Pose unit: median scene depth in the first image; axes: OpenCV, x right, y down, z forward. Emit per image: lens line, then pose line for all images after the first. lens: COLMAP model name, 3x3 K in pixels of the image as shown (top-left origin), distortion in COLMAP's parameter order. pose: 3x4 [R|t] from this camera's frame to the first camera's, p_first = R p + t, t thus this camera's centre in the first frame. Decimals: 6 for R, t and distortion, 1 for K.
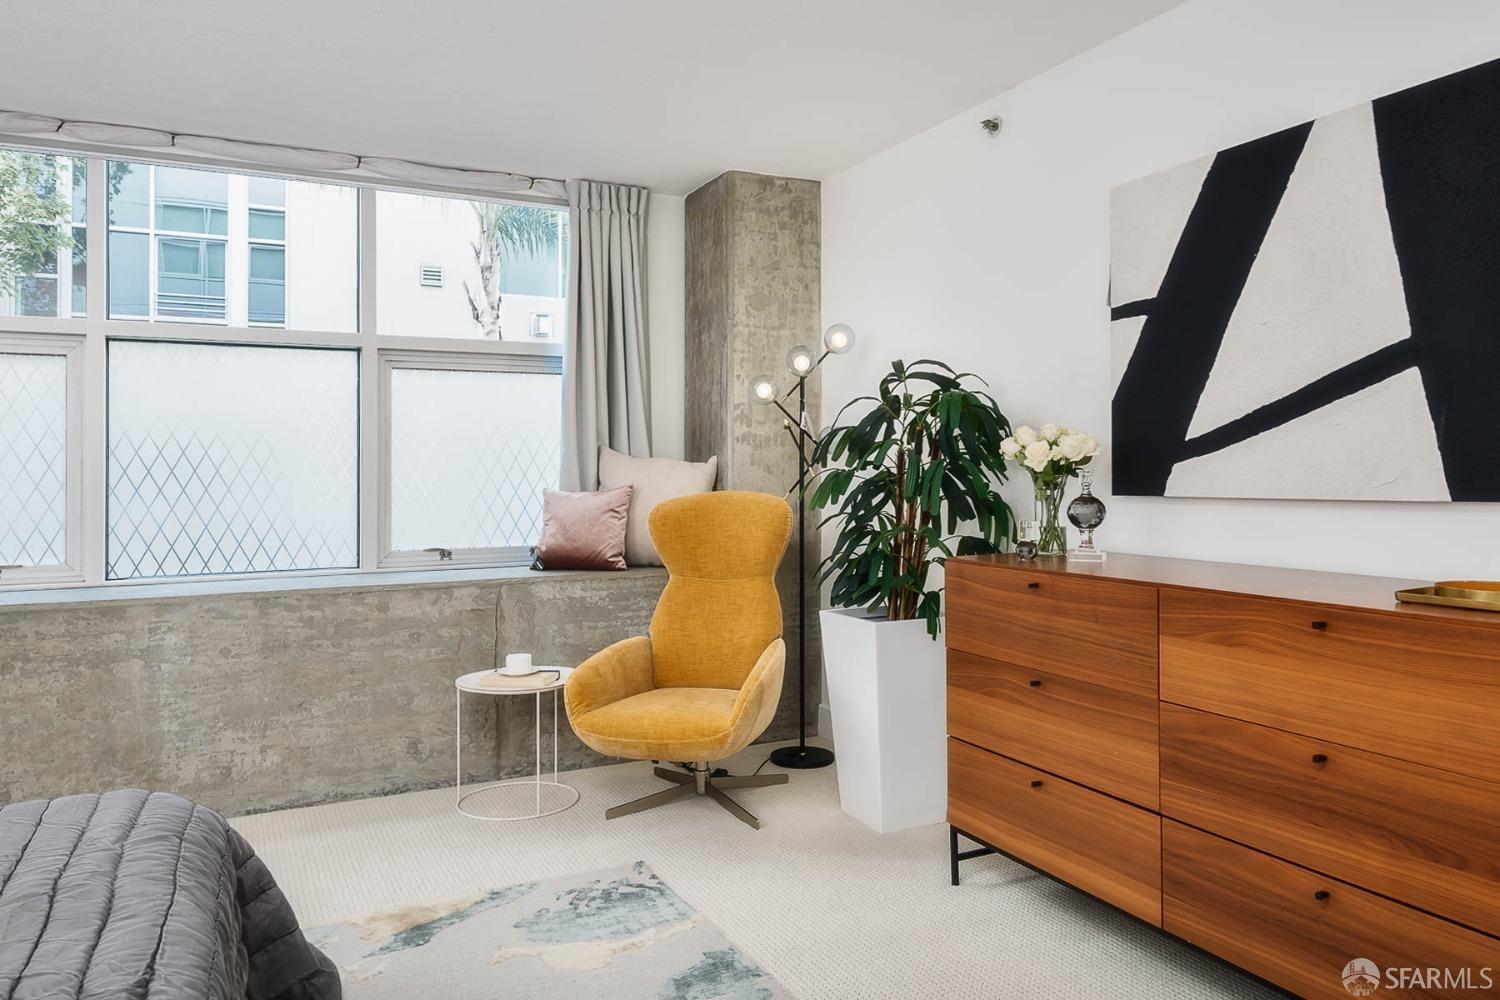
lens RADIAL K [[1096.6, 0, 796.6], [0, 1096.6, 475.9], [0, 0, 1]] dist [0.012921, 0.000265]
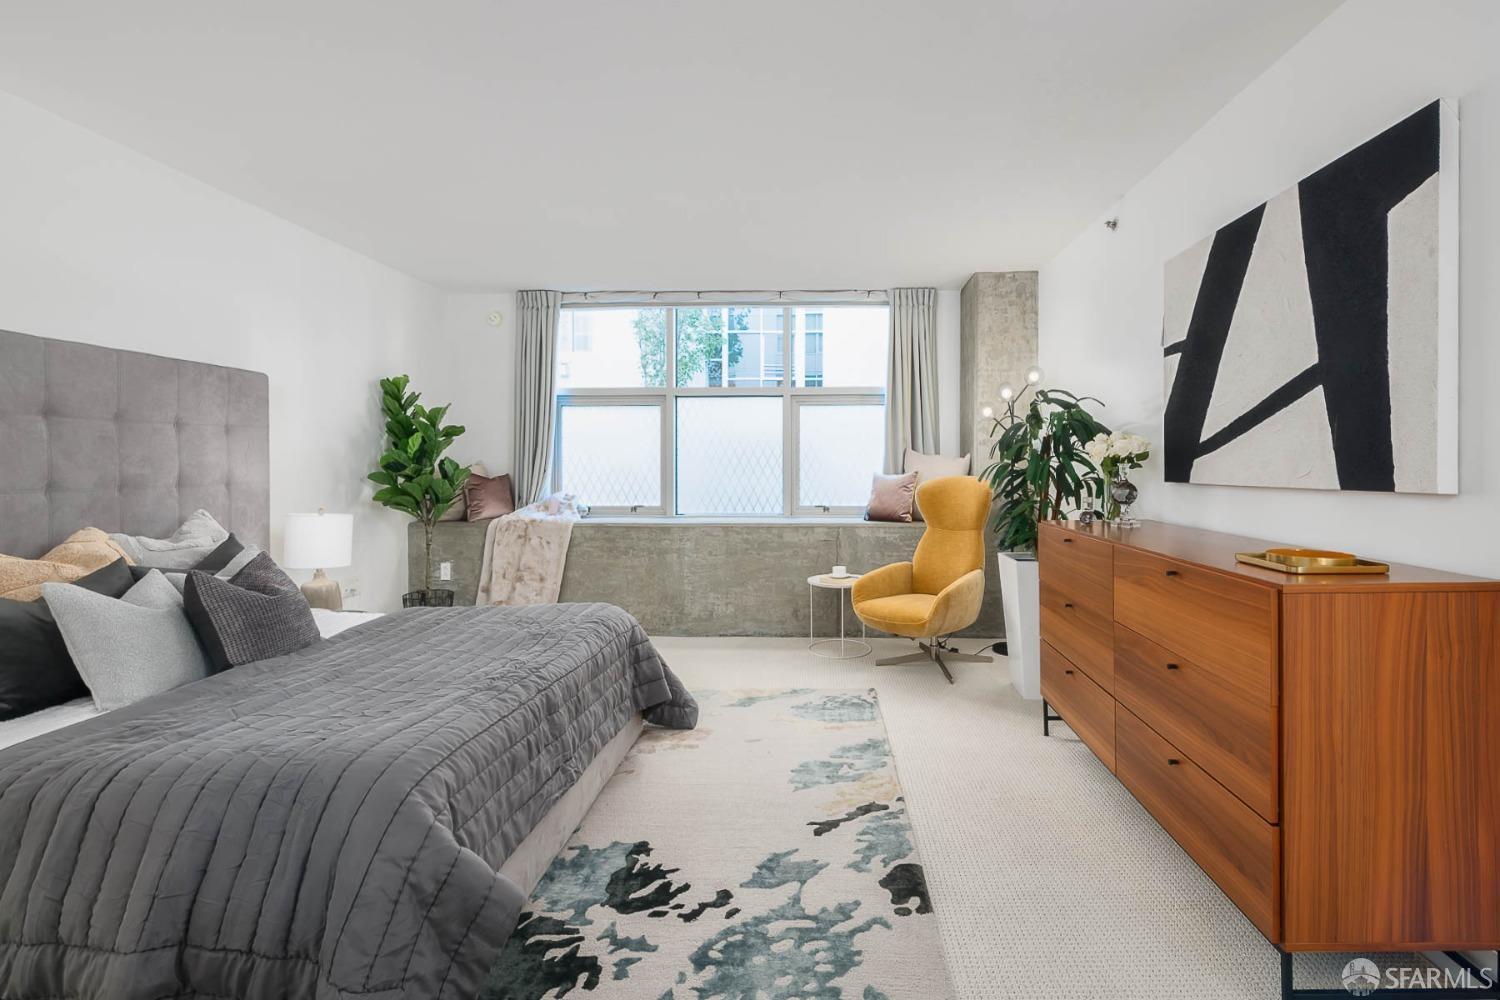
lens RADIAL K [[706.0, 0, 753.7], [0, 706.0, 471.6], [0, 0, 1]] dist [-0.007224, -0.008422]
pose [[0.842308, 0.012391, -0.538854, 0.225040], [-0.007698, 0.999910, 0.010962, -0.000900], [0.538941, -0.005085, 0.842328, -0.025556]]
